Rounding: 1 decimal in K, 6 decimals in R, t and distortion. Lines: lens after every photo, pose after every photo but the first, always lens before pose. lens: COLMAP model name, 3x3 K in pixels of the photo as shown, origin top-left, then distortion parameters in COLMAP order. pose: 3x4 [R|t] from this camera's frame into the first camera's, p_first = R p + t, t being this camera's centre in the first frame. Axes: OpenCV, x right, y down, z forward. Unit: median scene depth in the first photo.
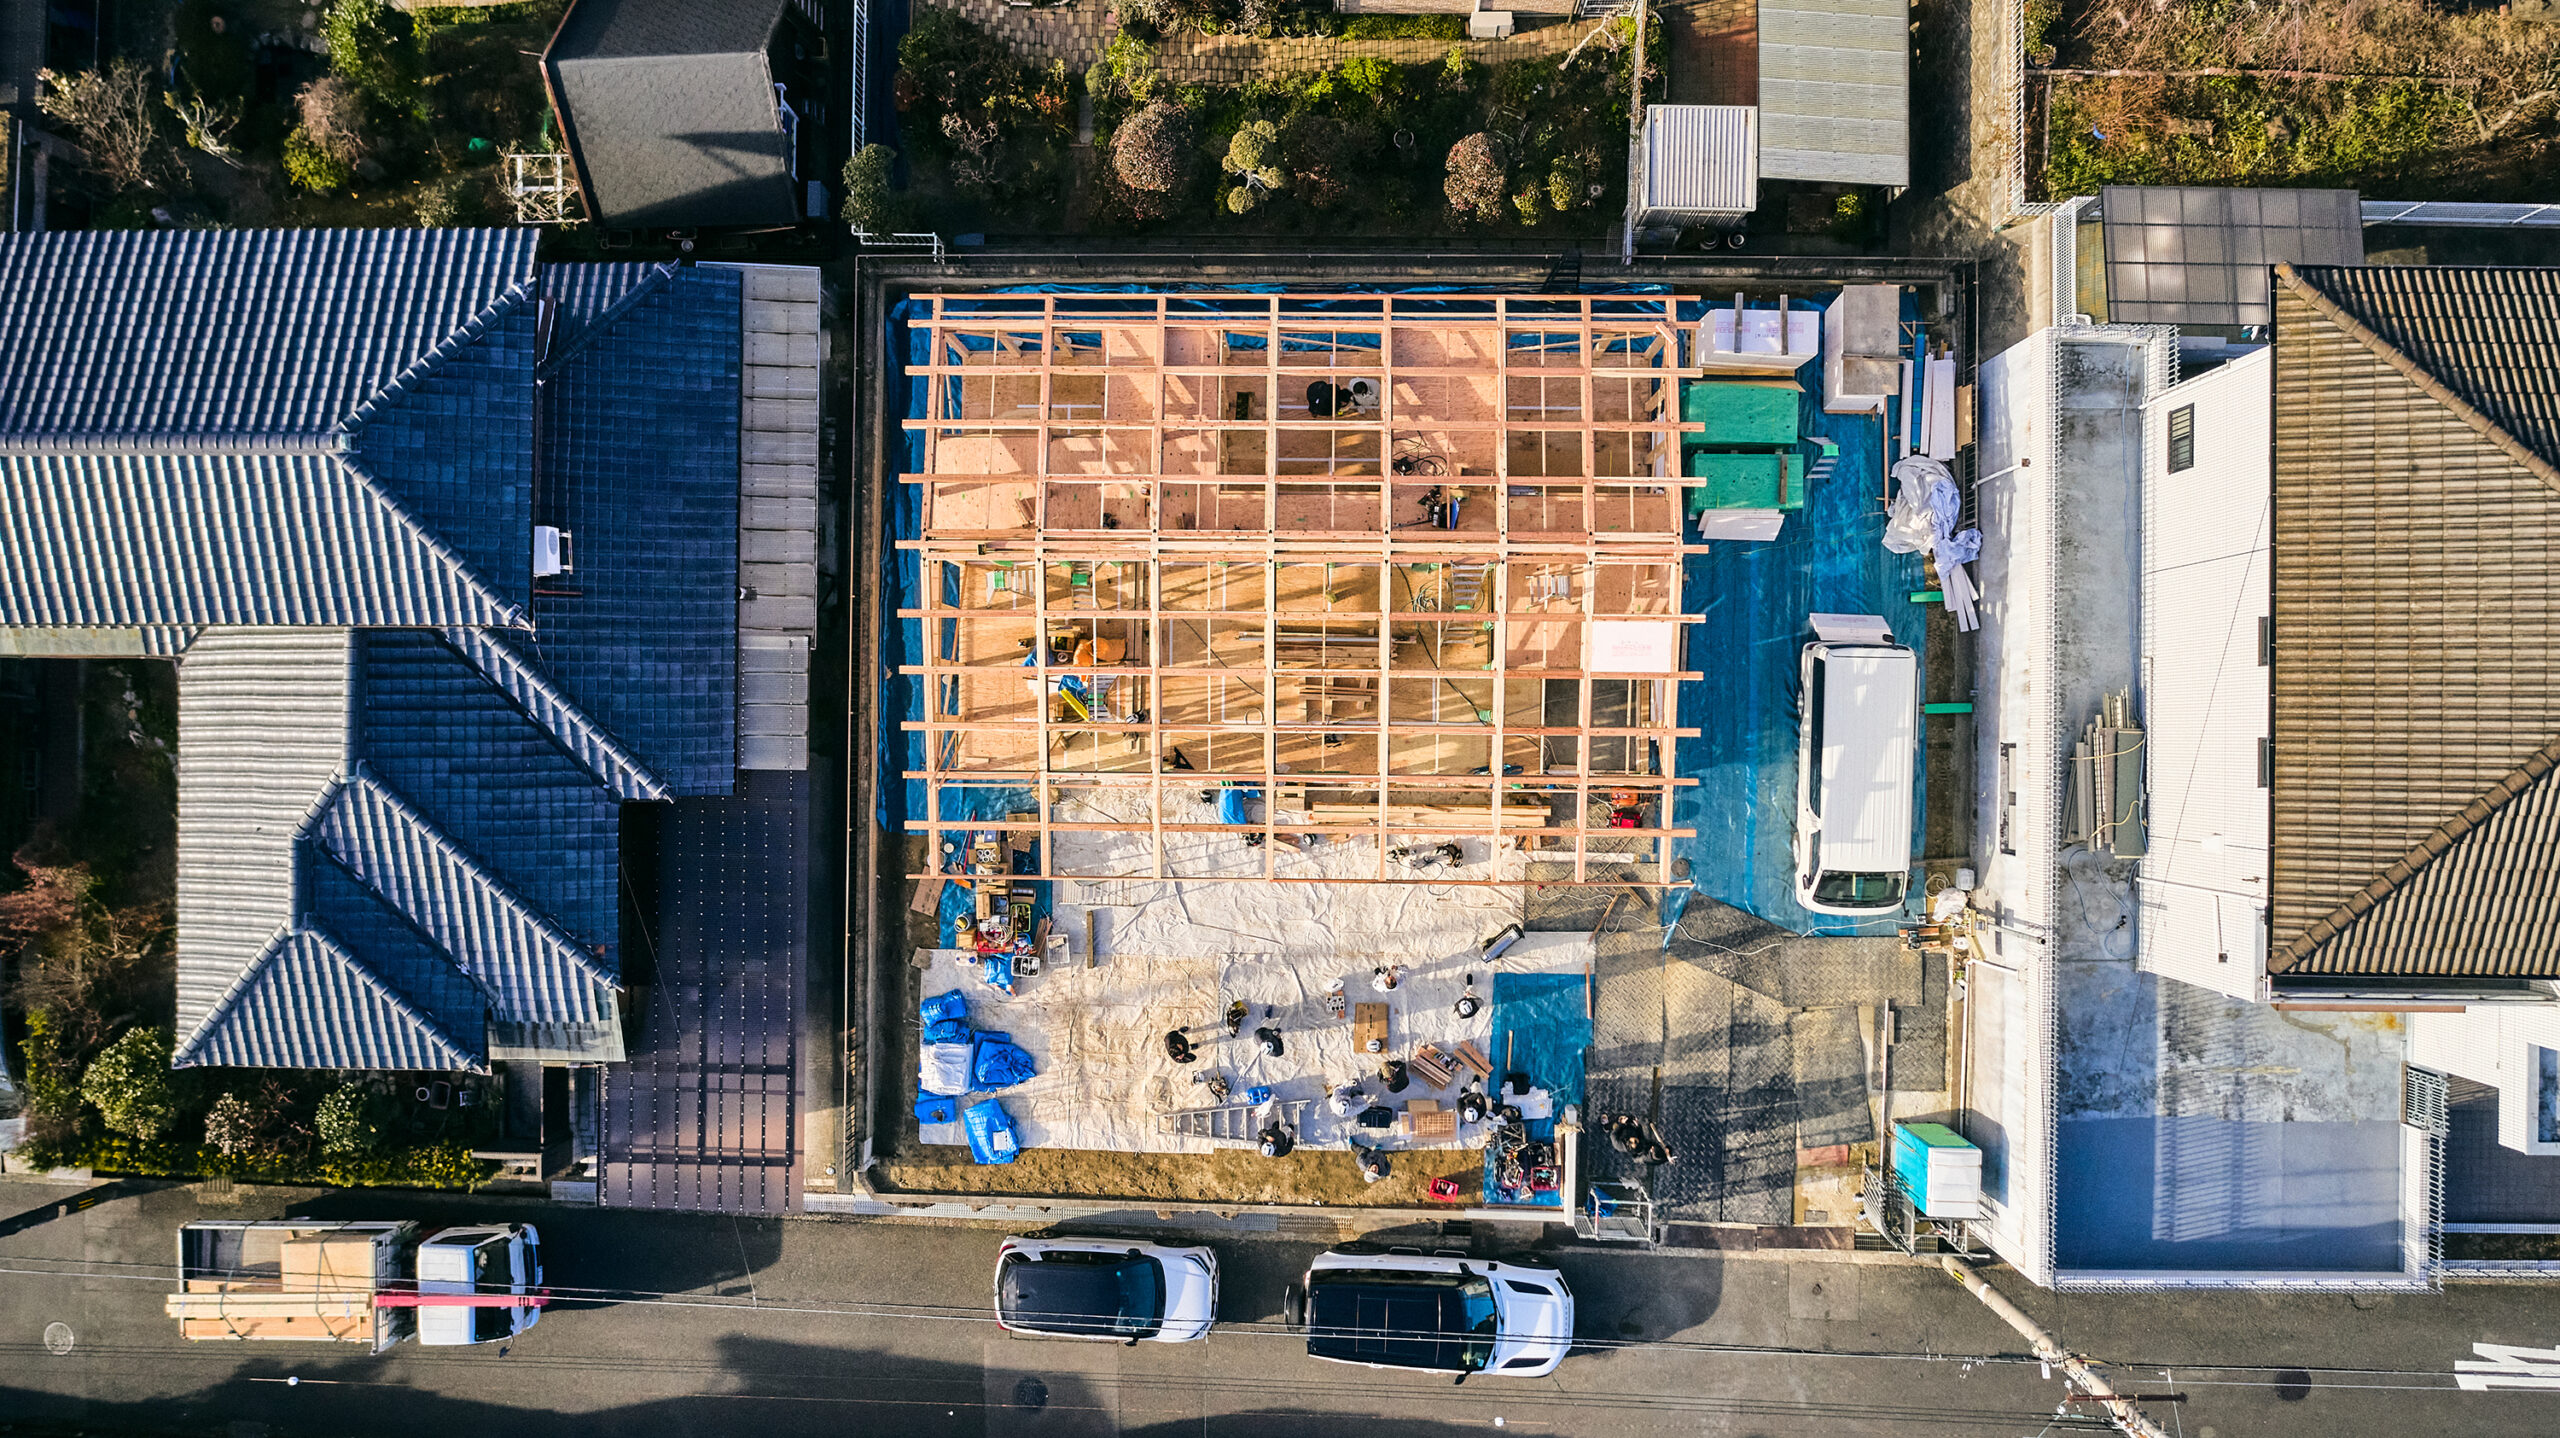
lens RADIAL K [[2030.1, 0, 1280.0], [0, 2030.1, 719.0], [0, 0, 1]] dist [-0.044563, 0.002295]
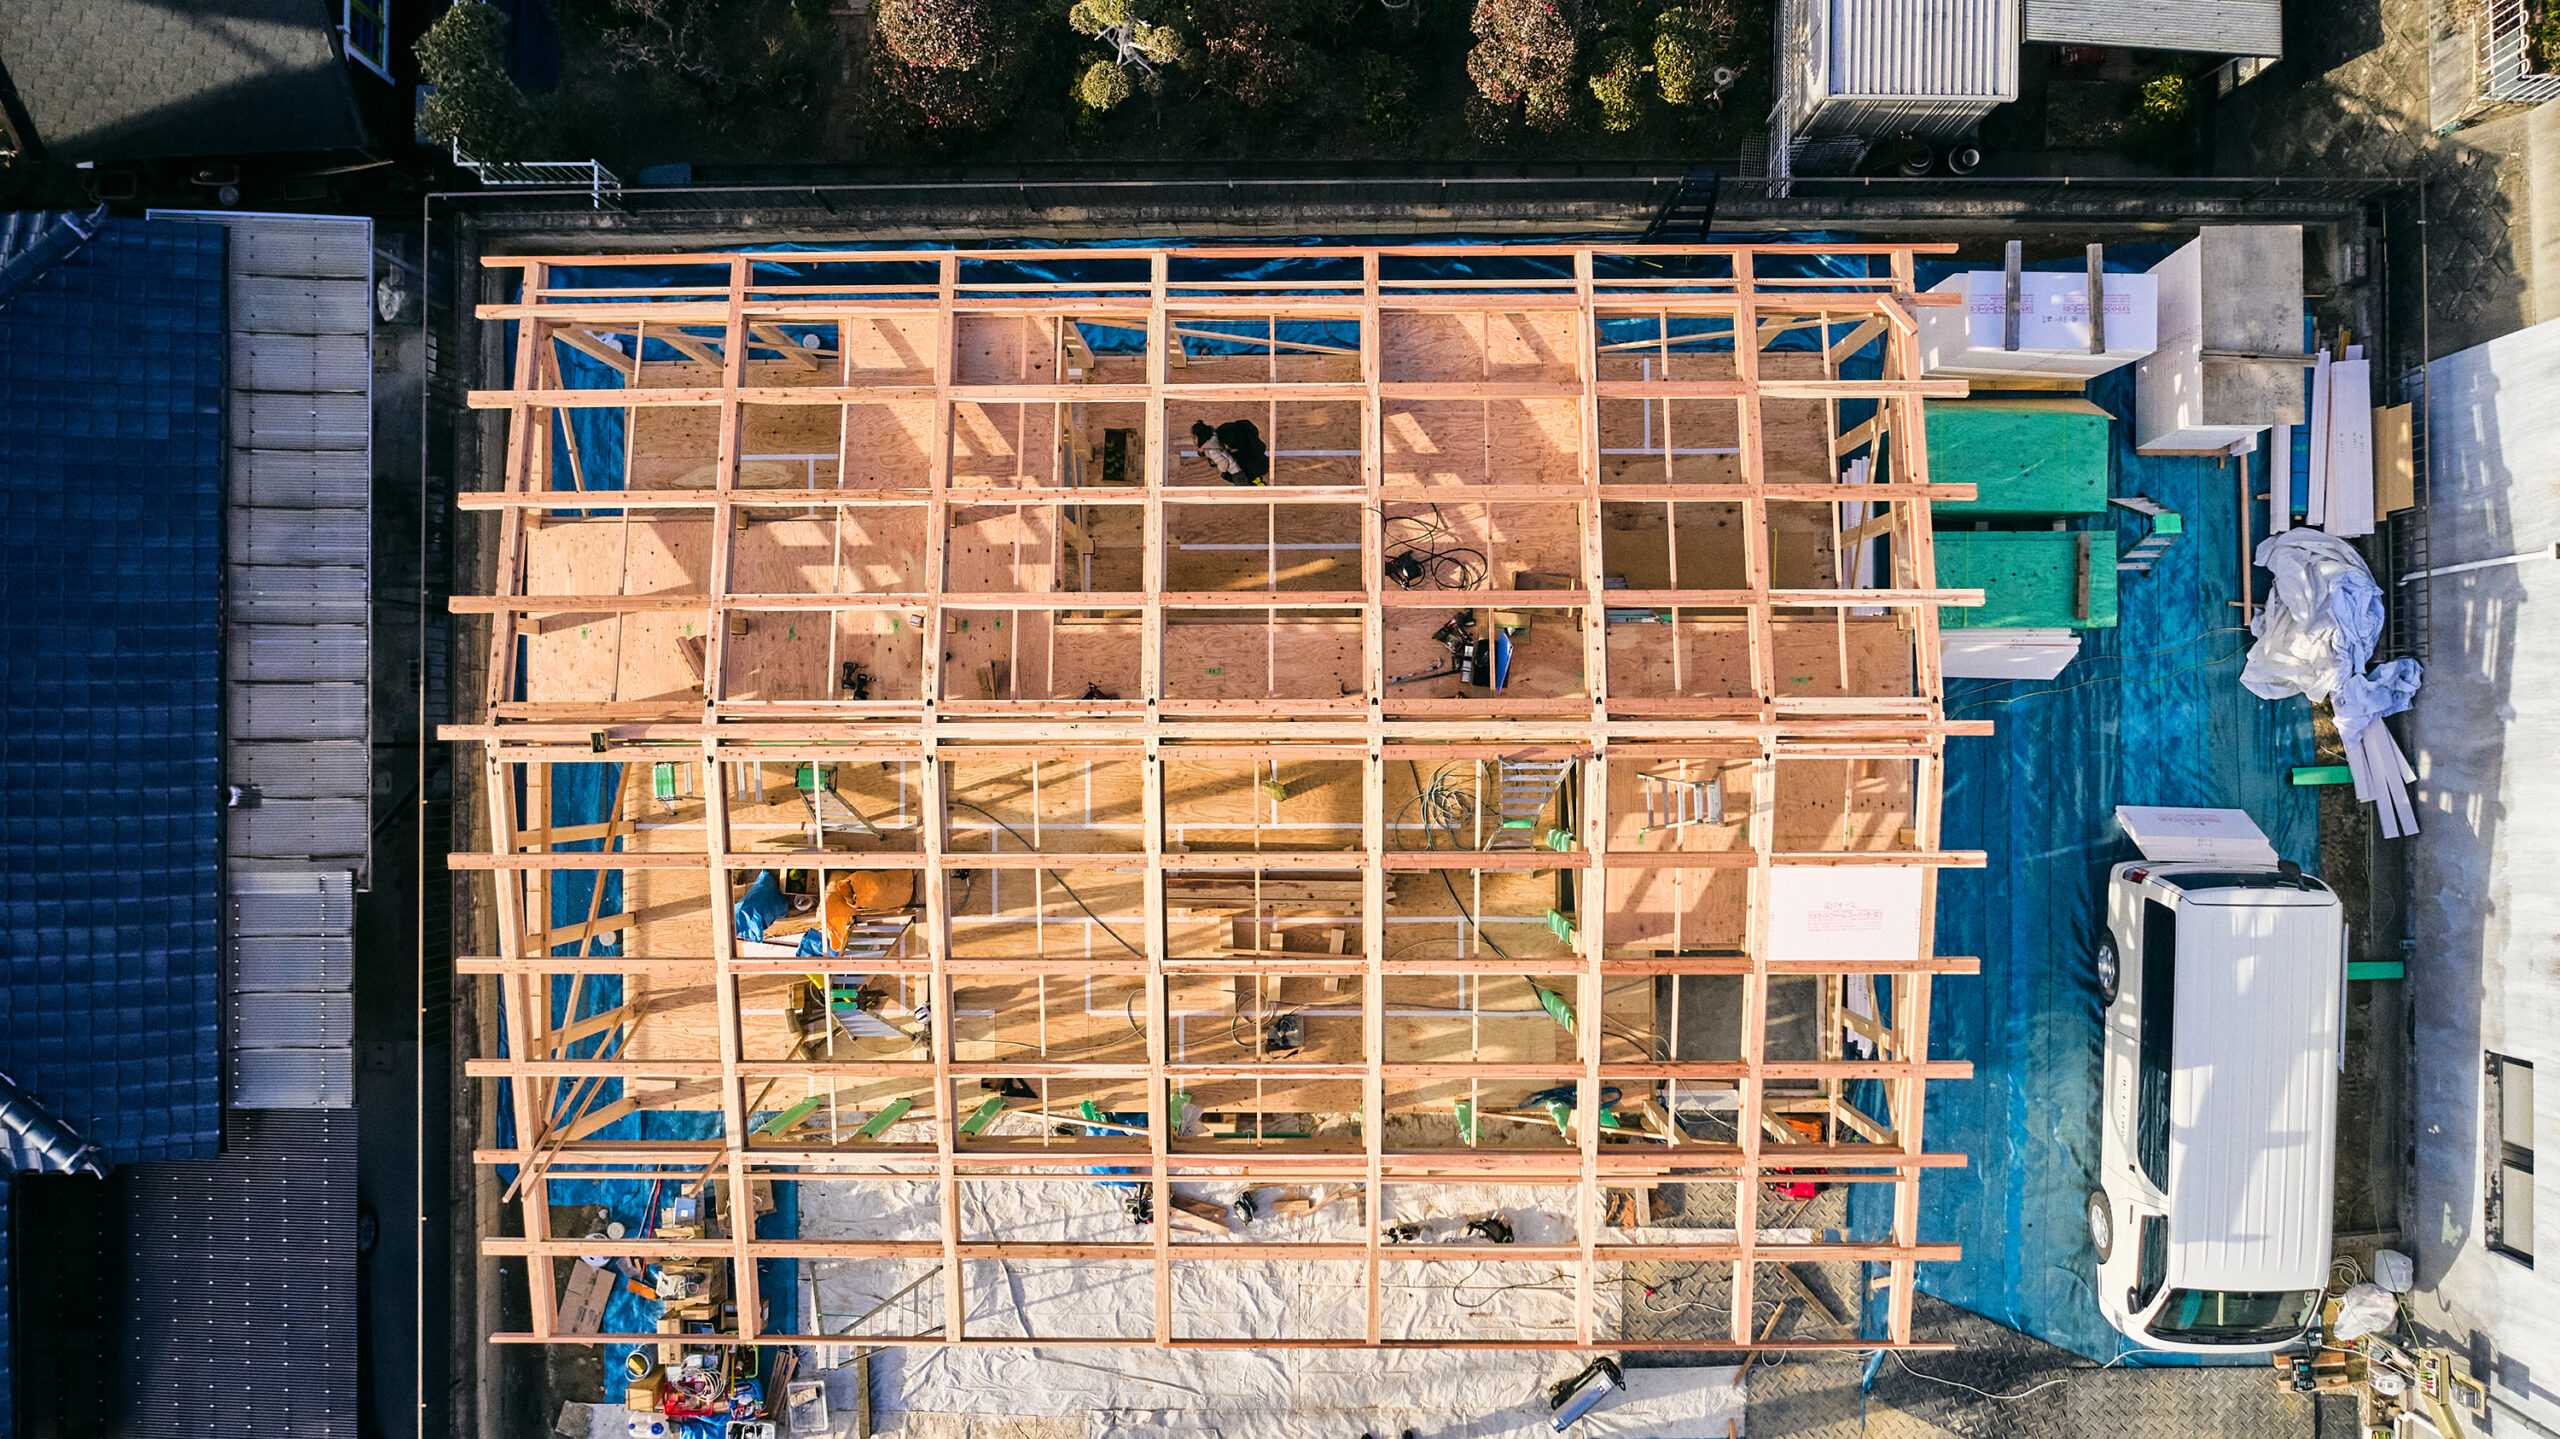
lens RADIAL K [[2030.1, 0, 1280.0], [0, 2030.1, 719.5], [0, 0, 1]] dist [-0.044563, 0.002295]
pose [[0.999920, -0.011092, 0.006050, 0.023894], [0.011110, 0.999934, -0.003053, -0.081903], [-0.006016, 0.003120, 0.999977, 0.457122]]
